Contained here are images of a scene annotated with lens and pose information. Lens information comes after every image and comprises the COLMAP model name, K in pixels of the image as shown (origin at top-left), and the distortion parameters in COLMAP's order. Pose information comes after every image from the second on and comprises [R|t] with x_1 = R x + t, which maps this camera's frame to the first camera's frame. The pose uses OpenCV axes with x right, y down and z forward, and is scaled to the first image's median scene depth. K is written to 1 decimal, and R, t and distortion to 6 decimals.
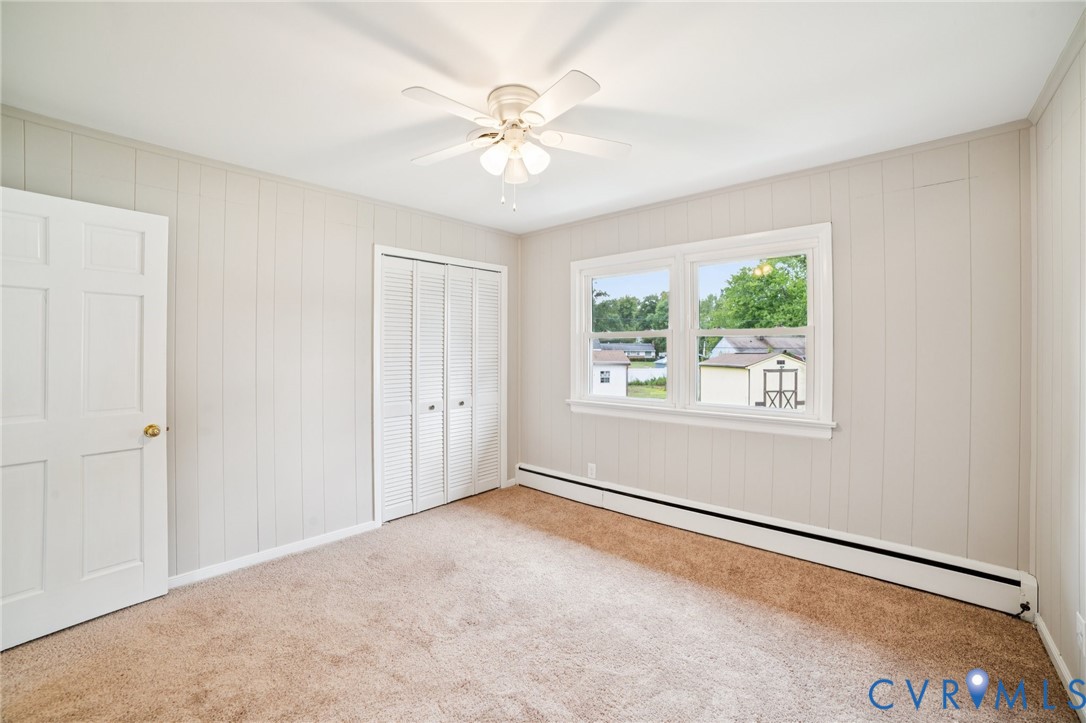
lens RADIAL K [[444.5, 0, 546.6], [0, 444.5, 348.3], [0, 0, 1]] dist [-0.106159, 0.035593]
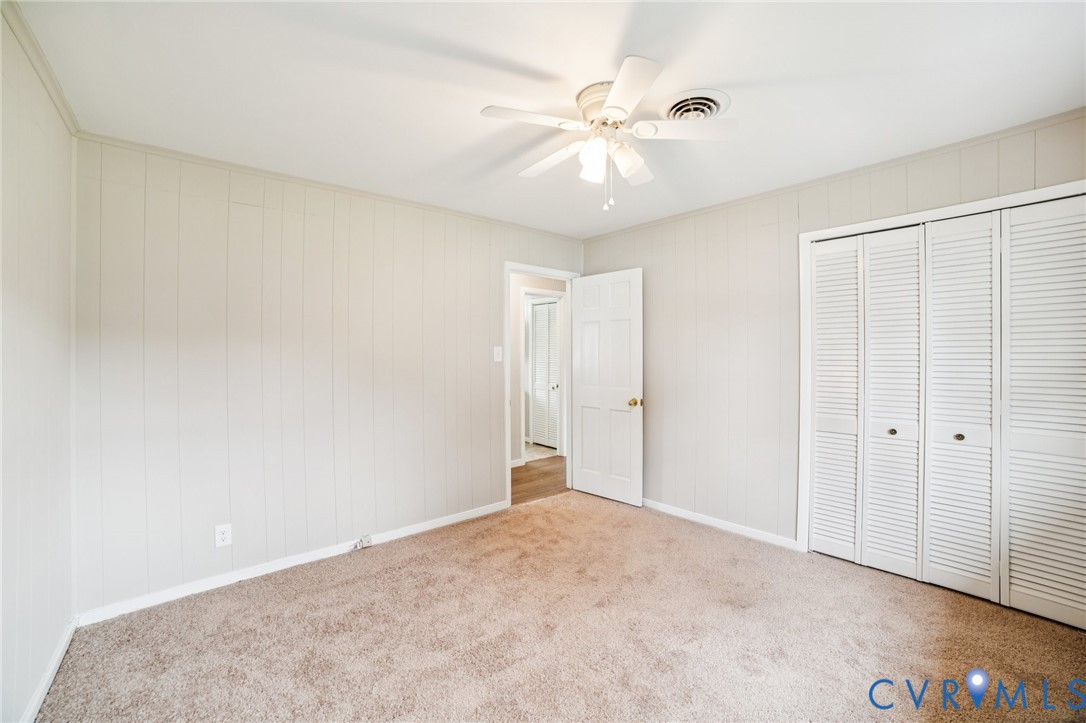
lens RADIAL K [[444.5, 0, 546.6], [0, 444.5, 348.3], [0, 0, 1]] dist [-0.106159, 0.035593]
pose [[-0.125396, -0.000905, -0.992106, 0.652606], [0.013591, 0.999904, -0.002630, -0.010613], [0.992014, -0.013814, -0.125372, 0.715044]]
